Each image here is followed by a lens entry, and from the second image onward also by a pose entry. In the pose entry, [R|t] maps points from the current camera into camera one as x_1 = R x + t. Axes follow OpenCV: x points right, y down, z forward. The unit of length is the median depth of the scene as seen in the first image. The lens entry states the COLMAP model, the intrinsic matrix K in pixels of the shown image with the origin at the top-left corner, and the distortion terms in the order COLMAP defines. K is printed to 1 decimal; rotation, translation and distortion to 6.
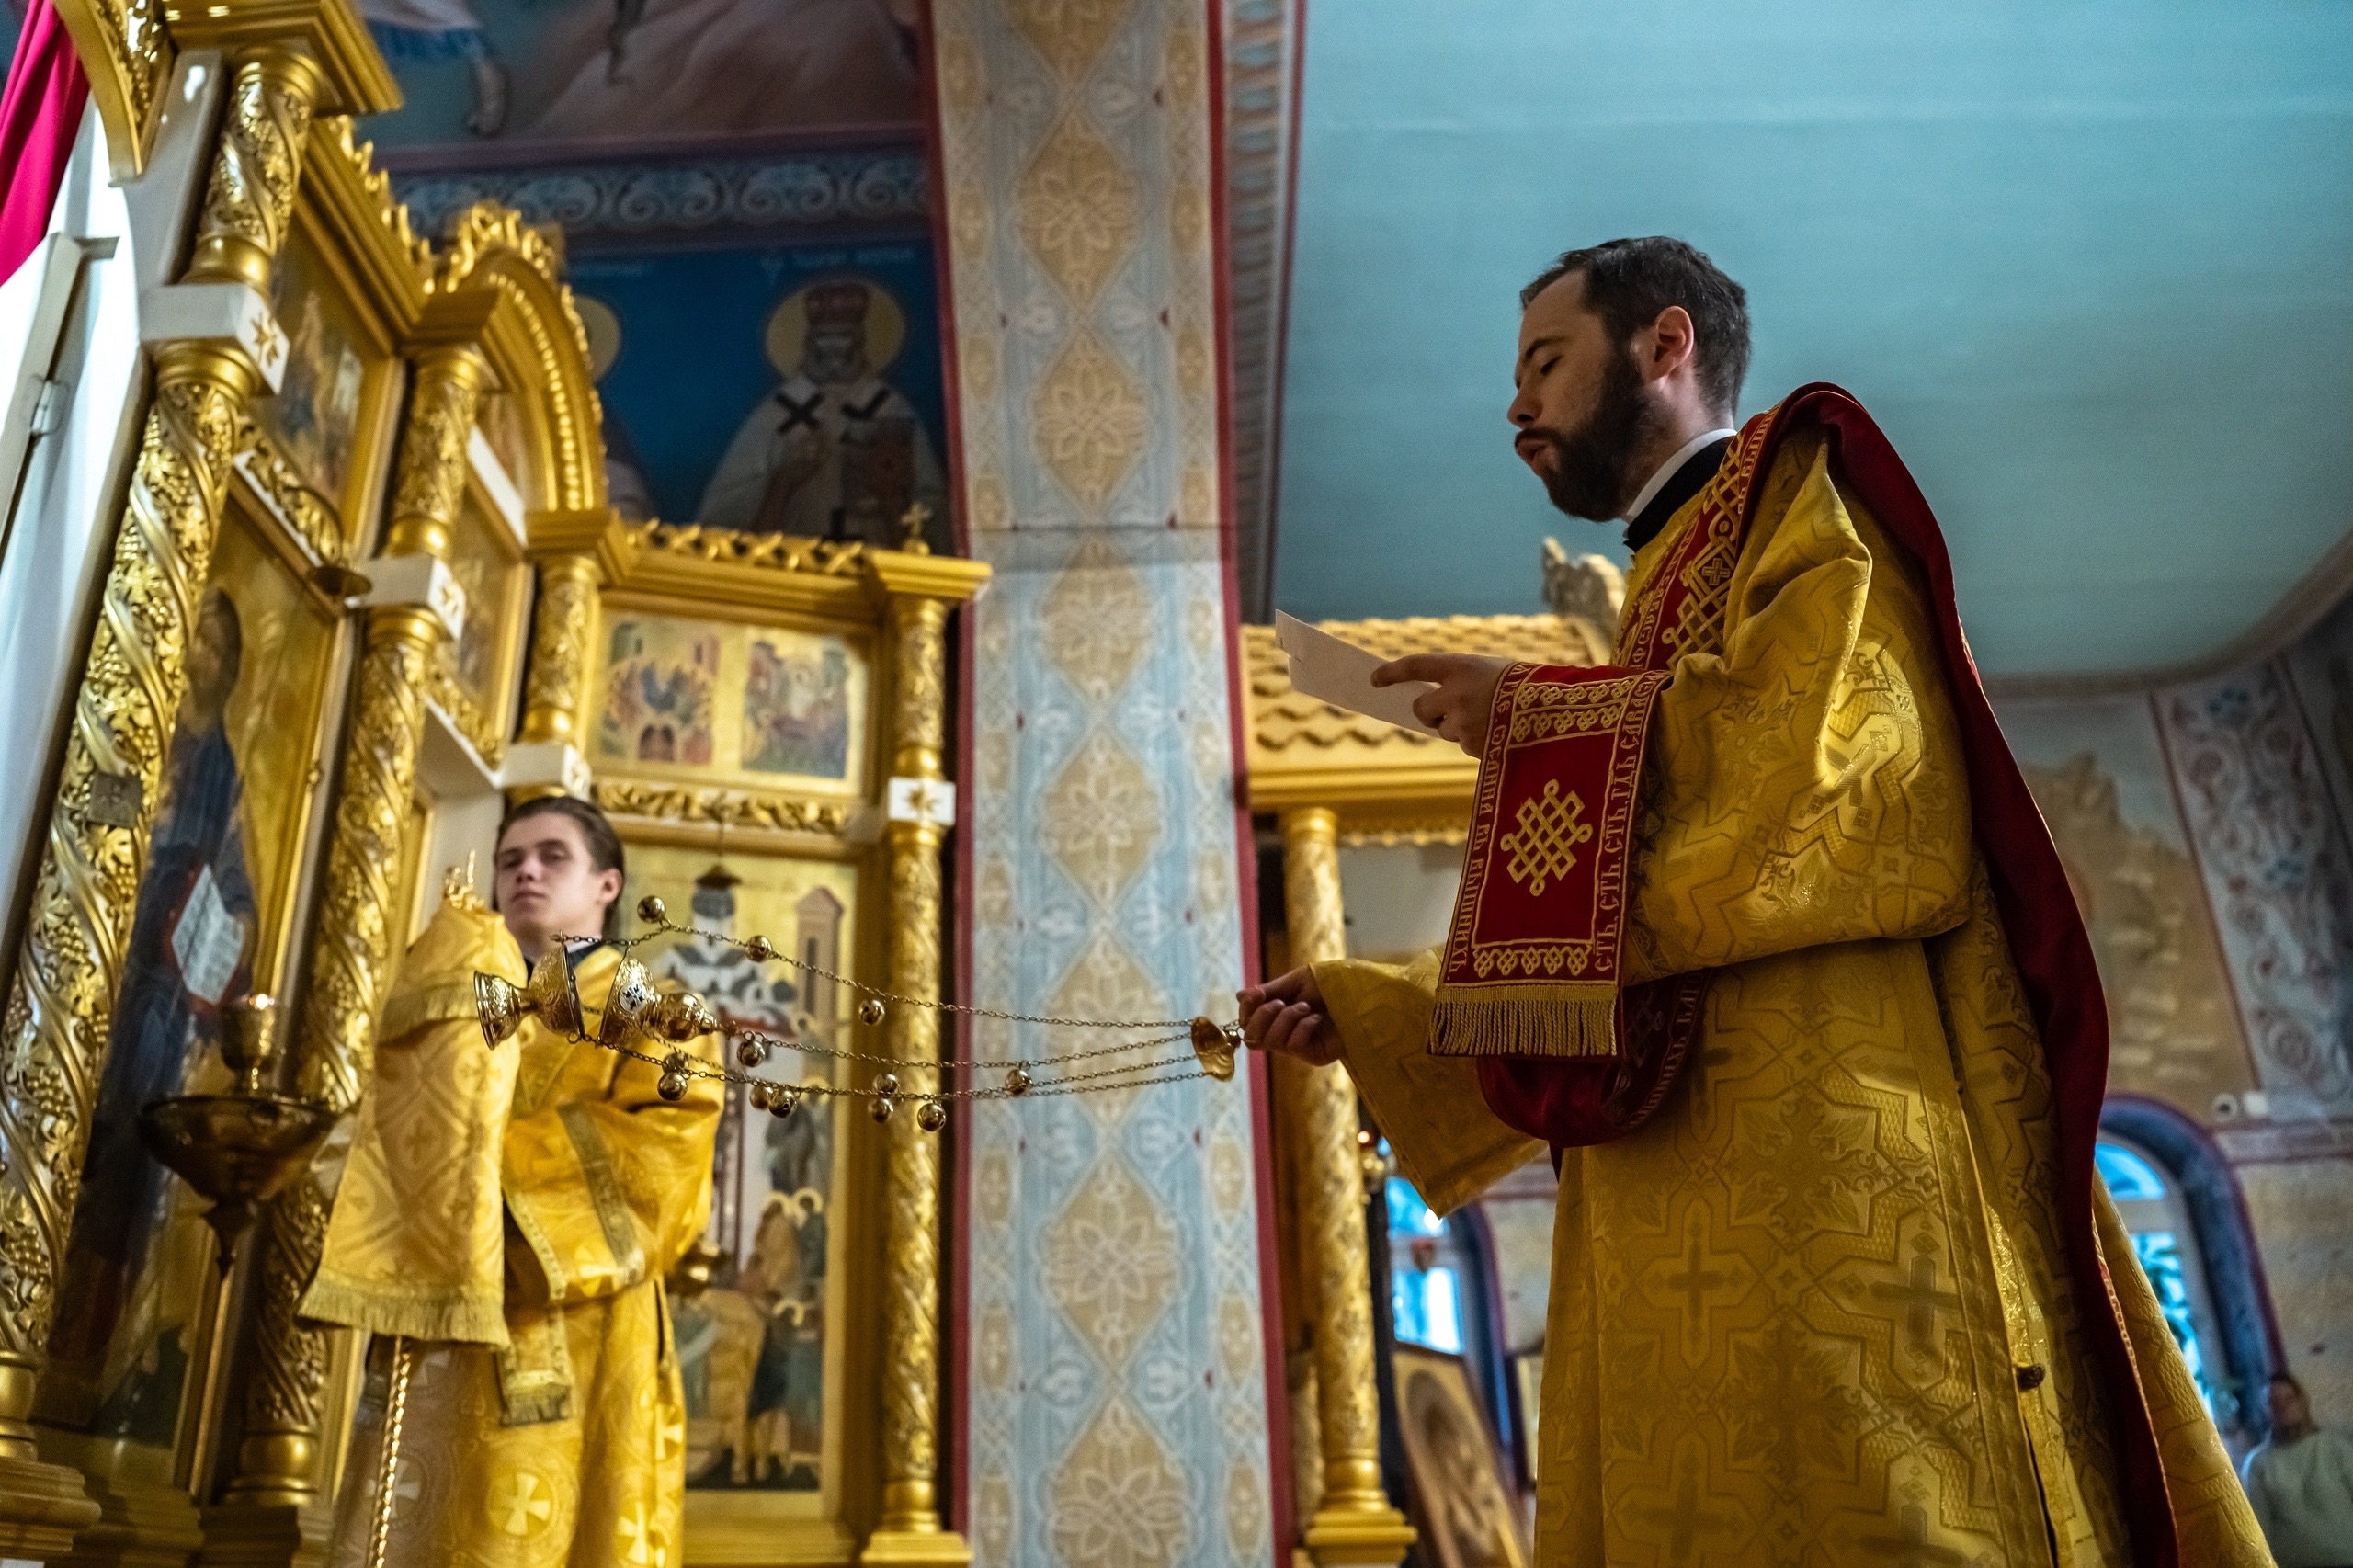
lens RADIAL K [[1923.6, 0, 1169.9], [0, 1923.6, 787.1], [0, 0, 1]] dist [-0.112144, 0.085071]
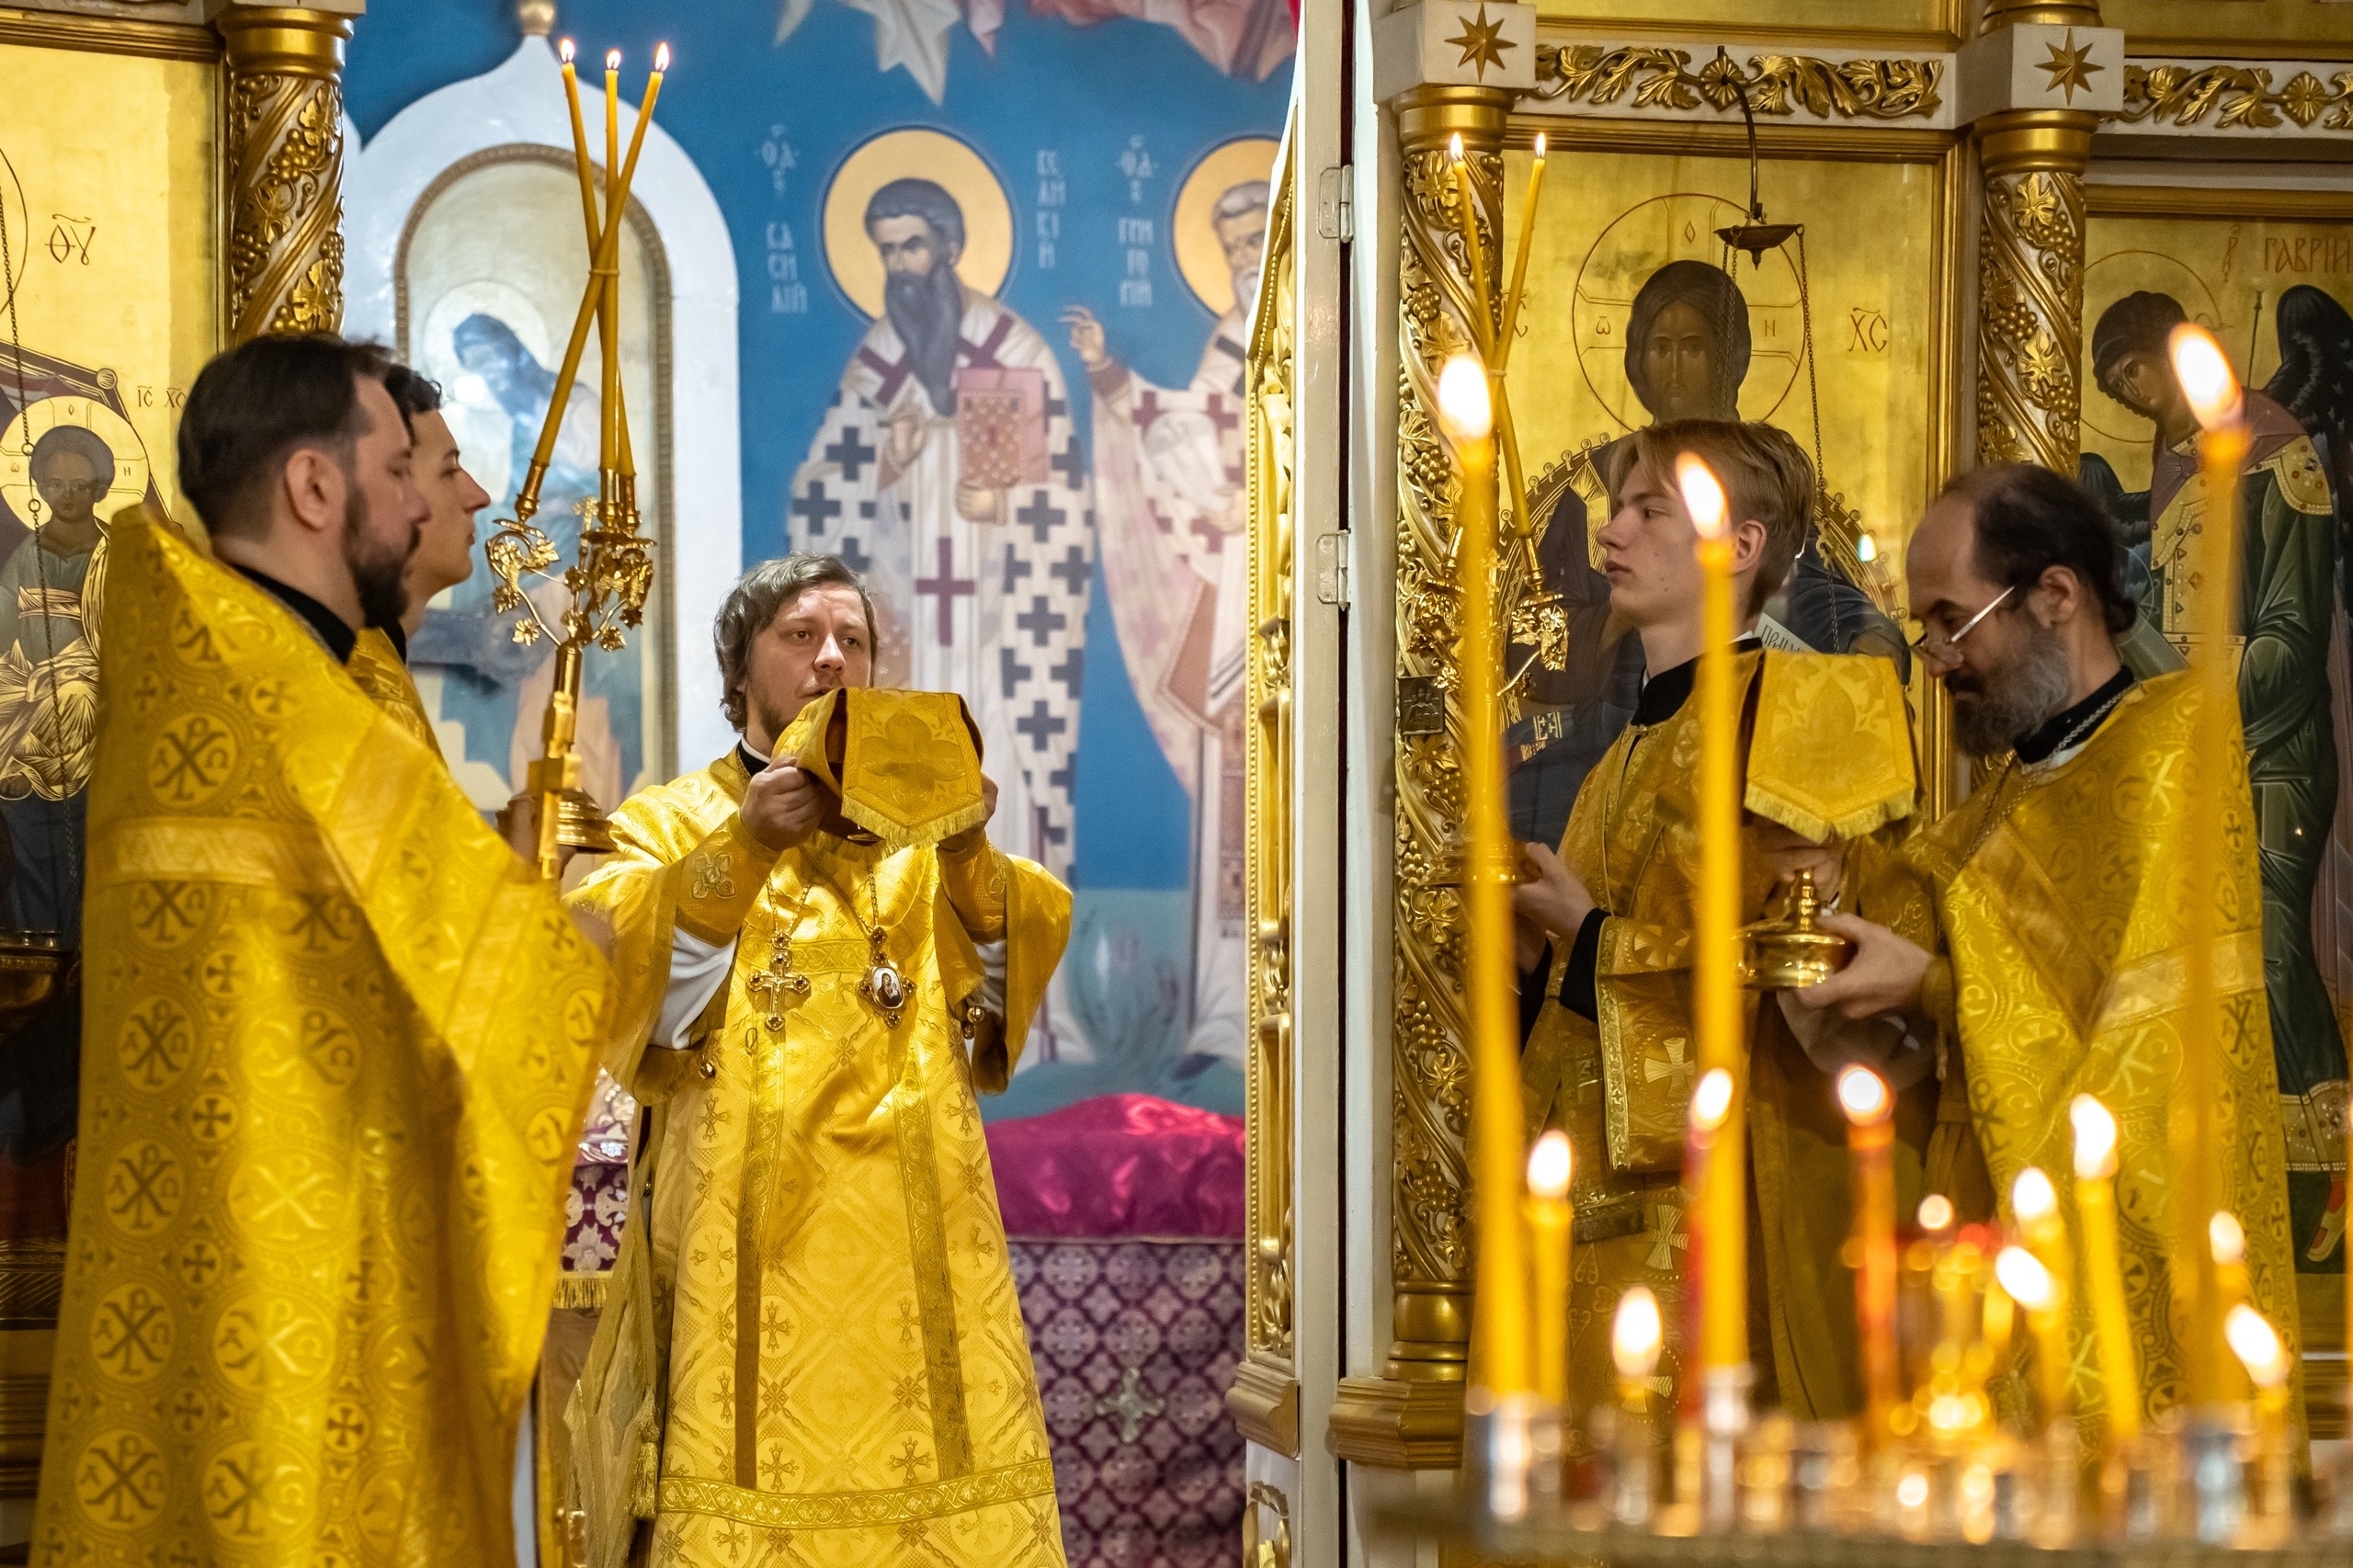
lens RADIAL K [[5906.5, 0, 1063.1], [0, 5906.5, 958.0], [0, 0, 1]] dist [0.560663, 0.544741]
pose [[0.355493, 0.009902, -0.934626, 1.182651], [0.384736, 0.909753, 0.155976, -0.227479], [0.851823, -0.415033, 0.319601, -0.075676]]
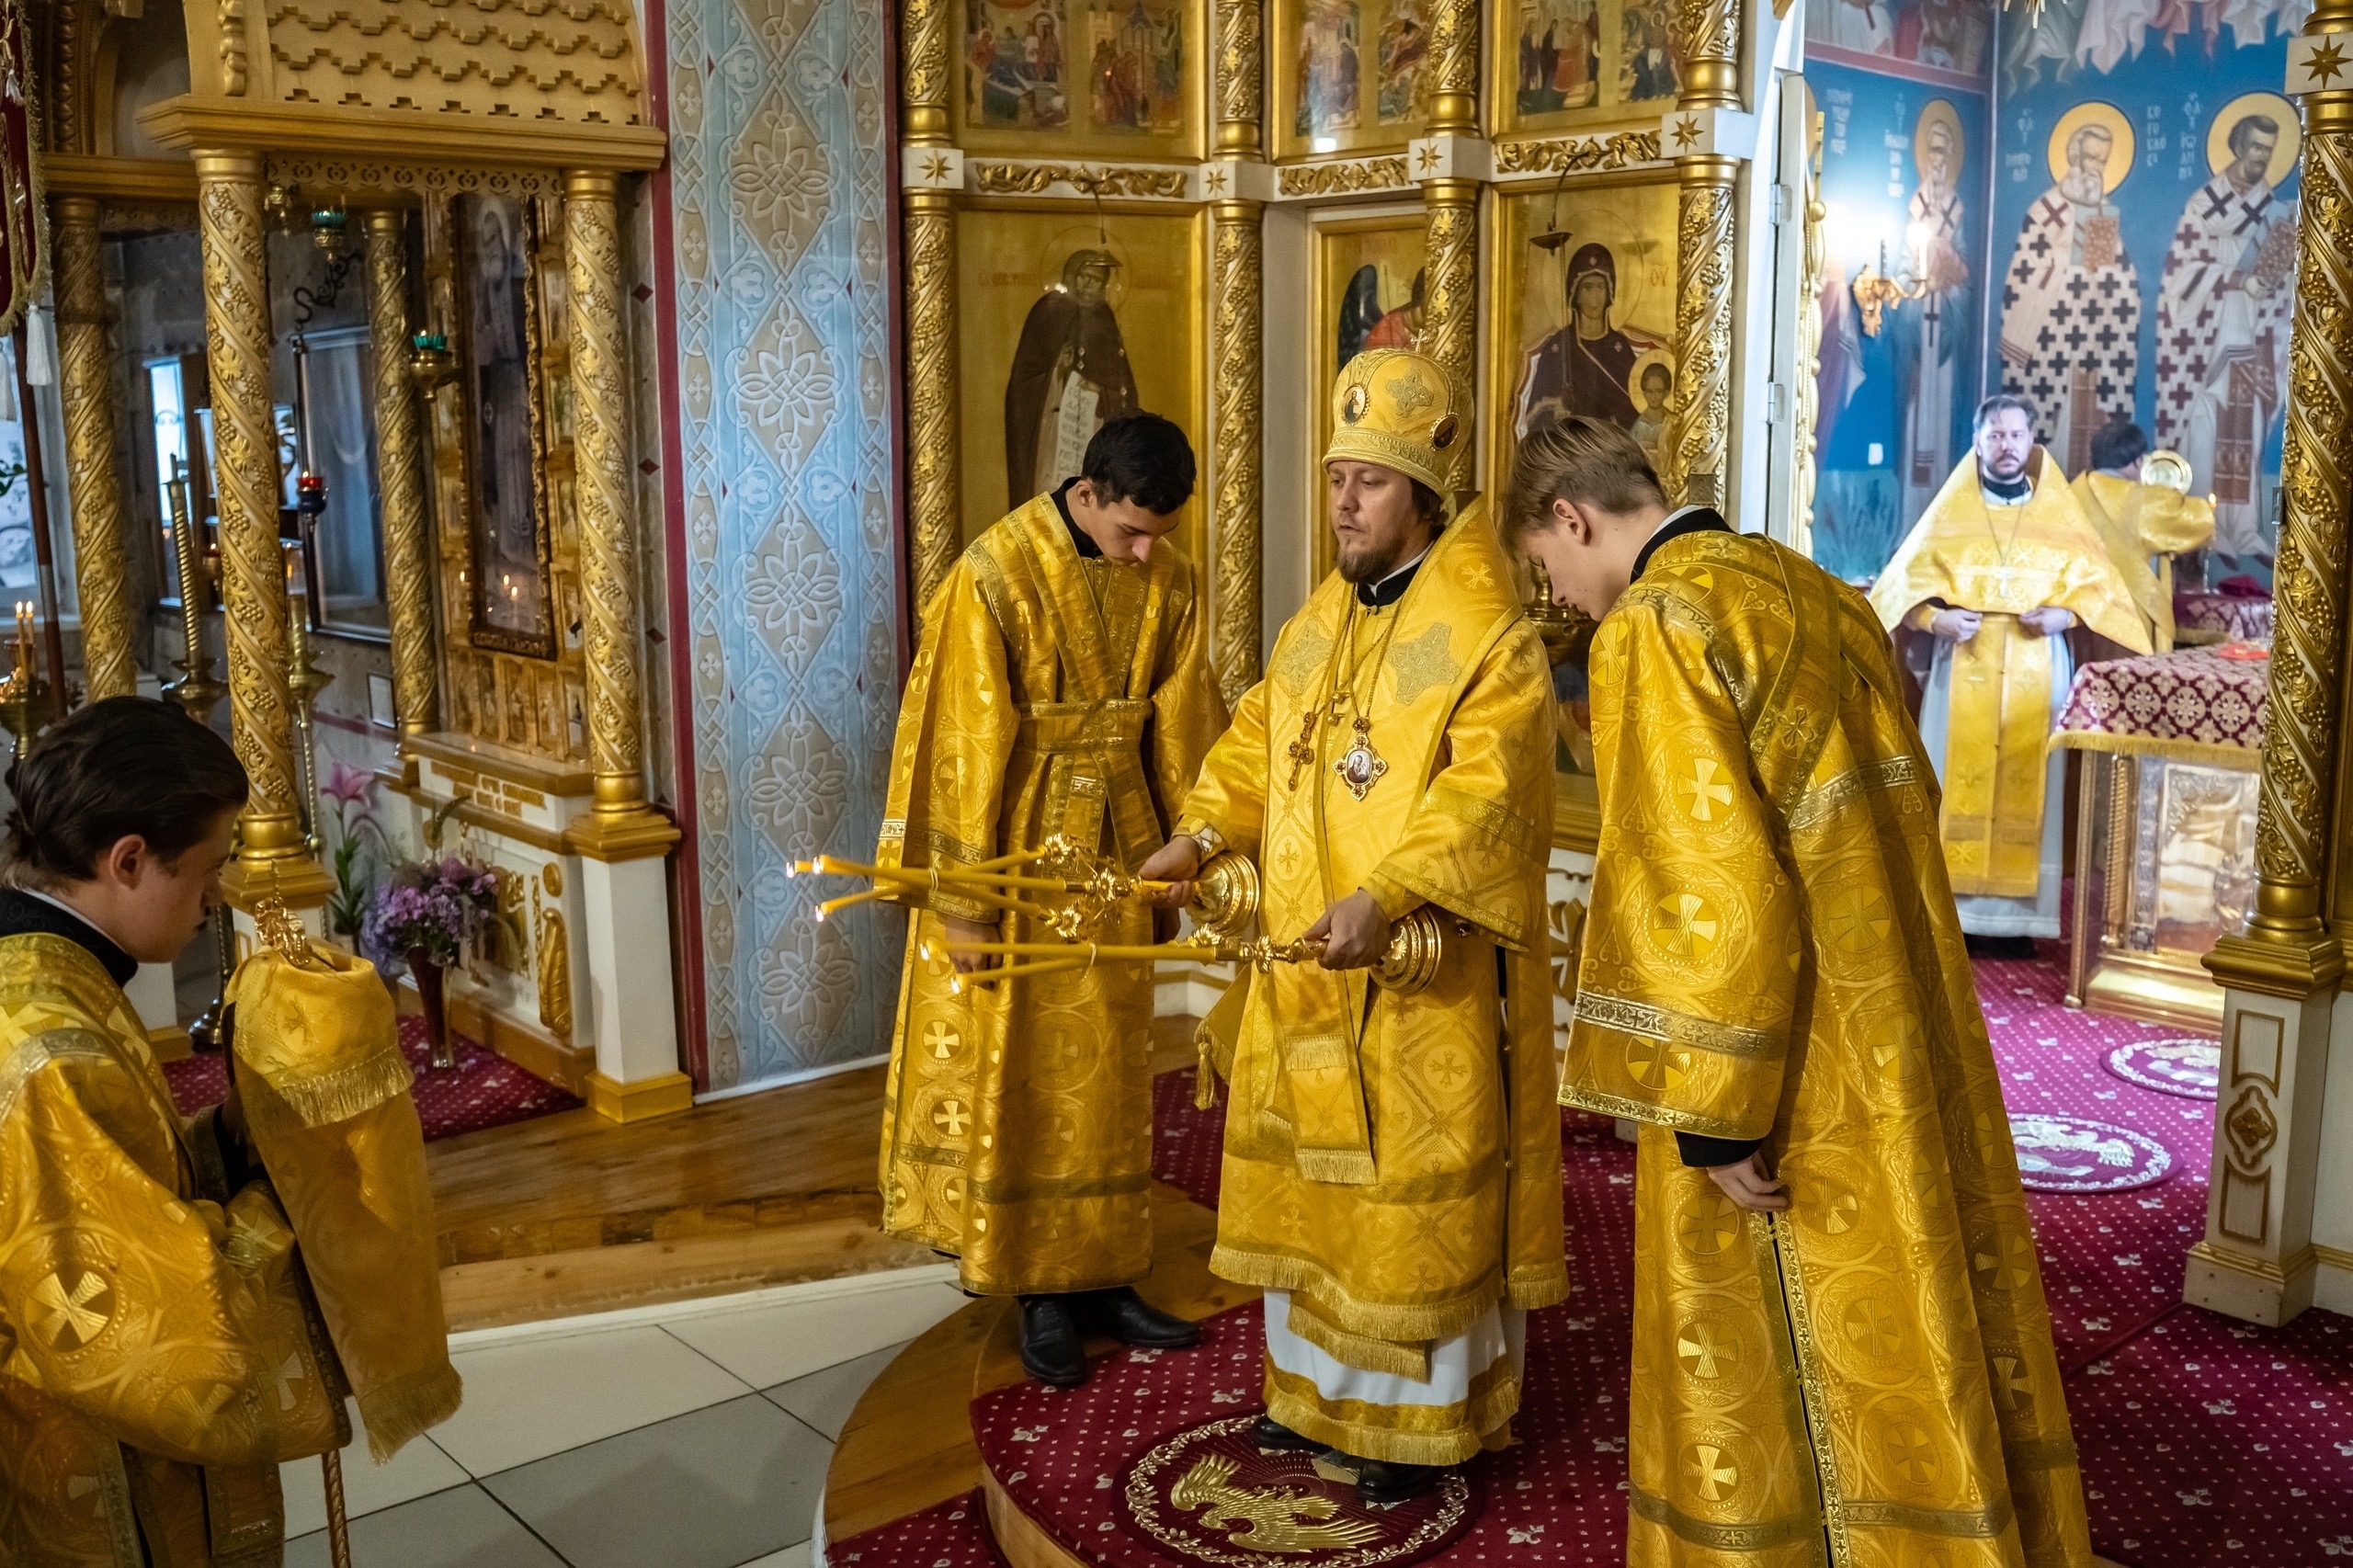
lens RADIAL K [[2225.3, 0, 1289.3], [0, 2225.3, 795.9], [0, 0, 1]] dist [-0.105595, 0.074129]
pose [[-0.719906, 0.150511, -0.677555, 0.631817], [0.318372, 0.939055, -0.129672, 0.105387], [0.616745, -0.309067, -0.723950, 0.935887]]
